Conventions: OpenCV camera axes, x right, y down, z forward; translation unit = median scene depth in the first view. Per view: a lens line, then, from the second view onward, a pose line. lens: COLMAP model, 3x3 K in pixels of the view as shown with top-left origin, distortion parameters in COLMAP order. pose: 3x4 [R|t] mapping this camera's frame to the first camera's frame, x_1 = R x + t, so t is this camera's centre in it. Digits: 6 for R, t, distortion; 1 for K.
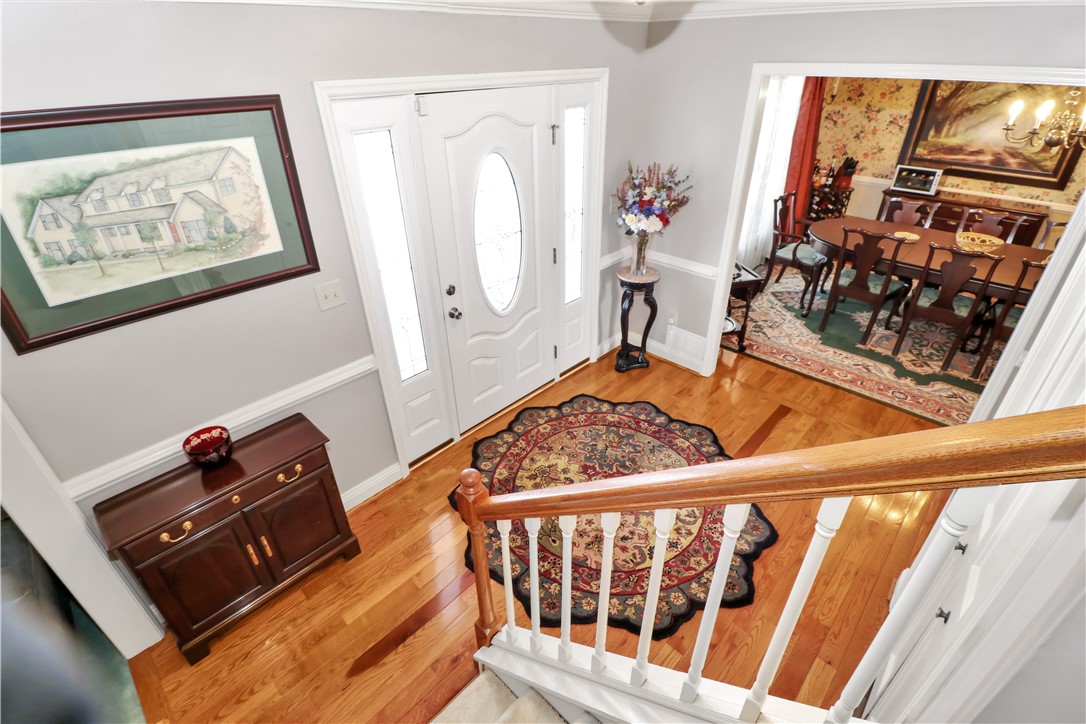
lens RADIAL K [[507.9, 0, 548.6], [0, 507.9, 365.0], [0, 0, 1]] dist [-0.003660, -0.001860]
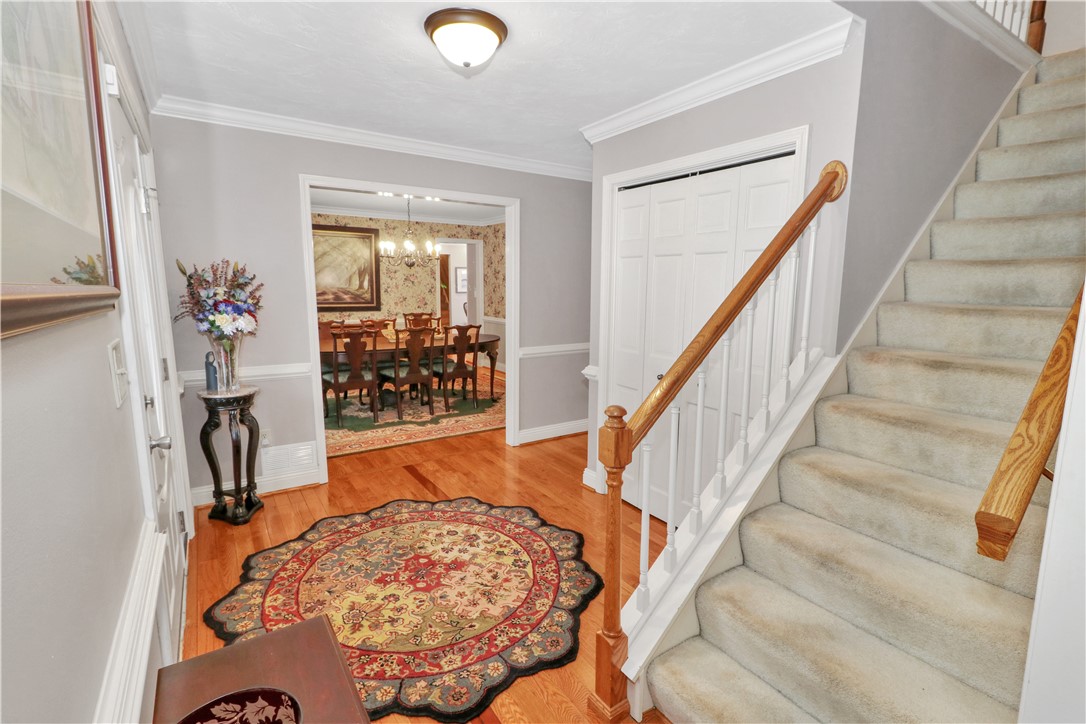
lens RADIAL K [[507.9, 0, 547.3], [0, 507.9, 359.0], [0, 0, 1]] dist [-0.003660, -0.001860]
pose [[0.205051, -0.133205, 0.969645, -0.488455], [0.511011, 0.859516, 0.010012, 0.026816], [-0.834758, 0.493446, 0.244314, 0.353839]]
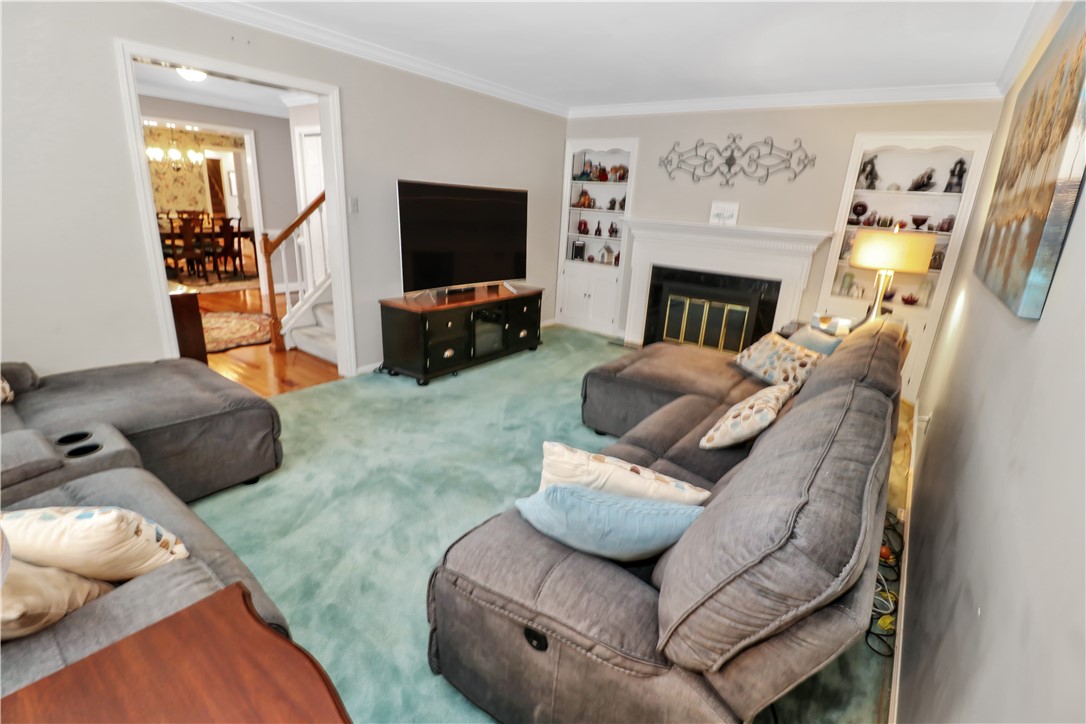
lens RADIAL K [[507.9, 0, 535.6], [0, 507.9, 360.4], [0, 0, 1]] dist [-0.003660, -0.001860]
pose [[-0.114109, -0.288869, 0.950544, -1.351046], [0.481930, 0.820582, 0.307228, 0.280339], [-0.868748, 0.493153, 0.045579, -0.024086]]
